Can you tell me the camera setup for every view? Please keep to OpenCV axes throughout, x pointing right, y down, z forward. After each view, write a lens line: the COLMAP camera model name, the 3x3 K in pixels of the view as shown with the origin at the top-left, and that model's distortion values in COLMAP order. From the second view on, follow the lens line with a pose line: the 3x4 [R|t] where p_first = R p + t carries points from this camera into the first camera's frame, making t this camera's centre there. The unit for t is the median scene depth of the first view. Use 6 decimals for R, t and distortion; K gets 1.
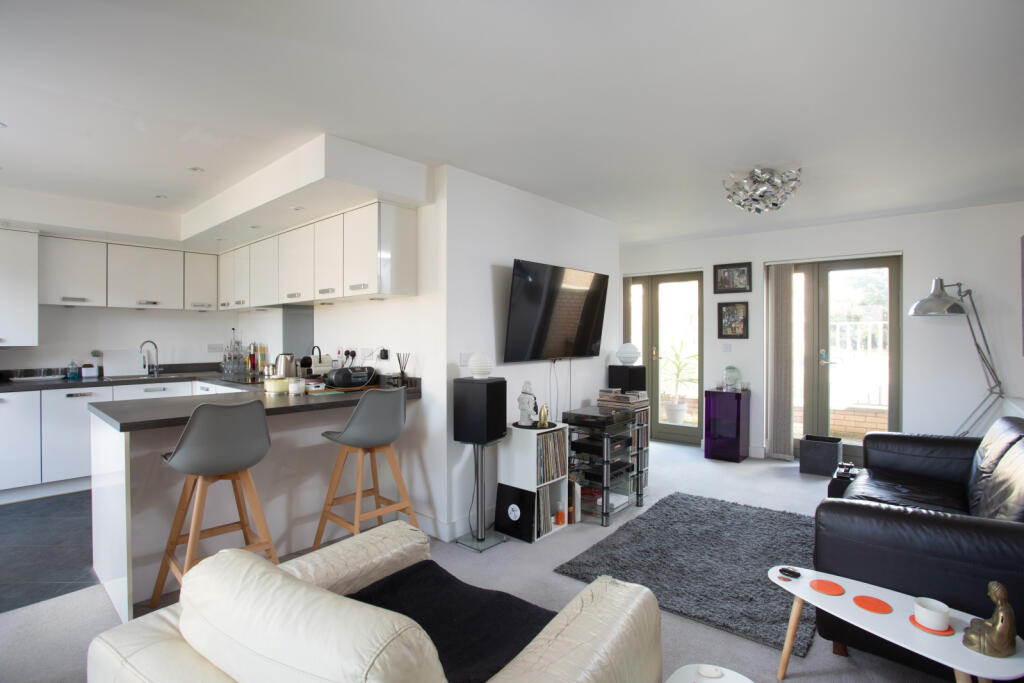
lens RADIAL K [[505.1, 0, 502.0], [0, 505.1, 337.8], [0, 0, 1]] dist [-0.025684, 0.006197]
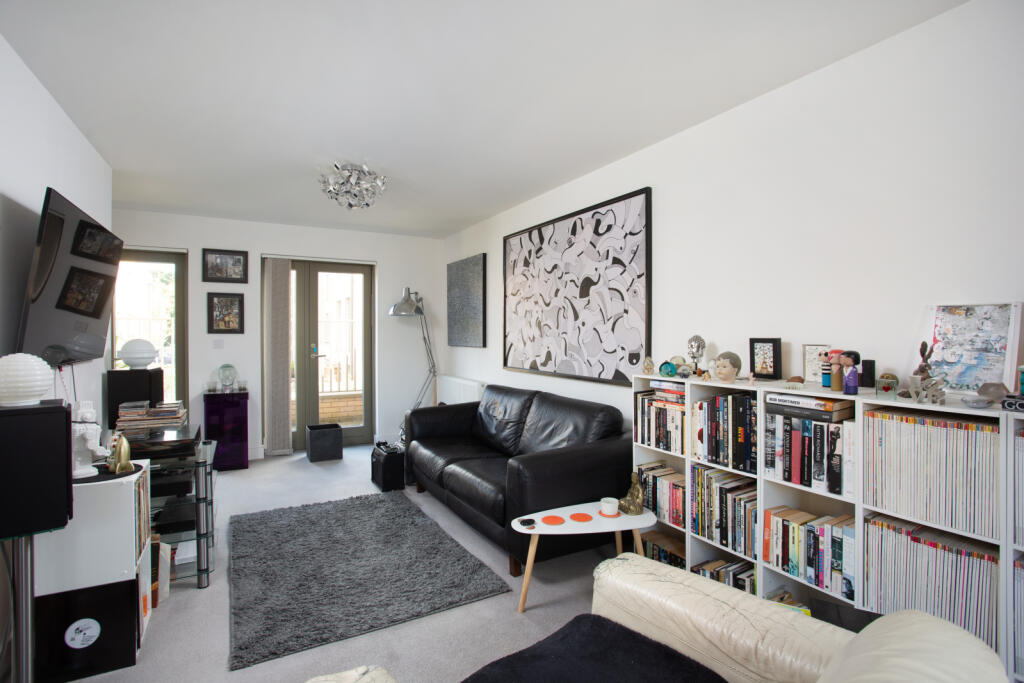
lens RADIAL K [[505.1, 0, 514.2], [0, 505.1, 339.0], [0, 0, 1]] dist [-0.025684, 0.006197]
pose [[0.349240, -0.007123, 0.937006, -0.222396], [0.000997, 0.999973, 0.007230, 0.005940], [-0.937033, -0.001591, 0.349238, 0.228850]]
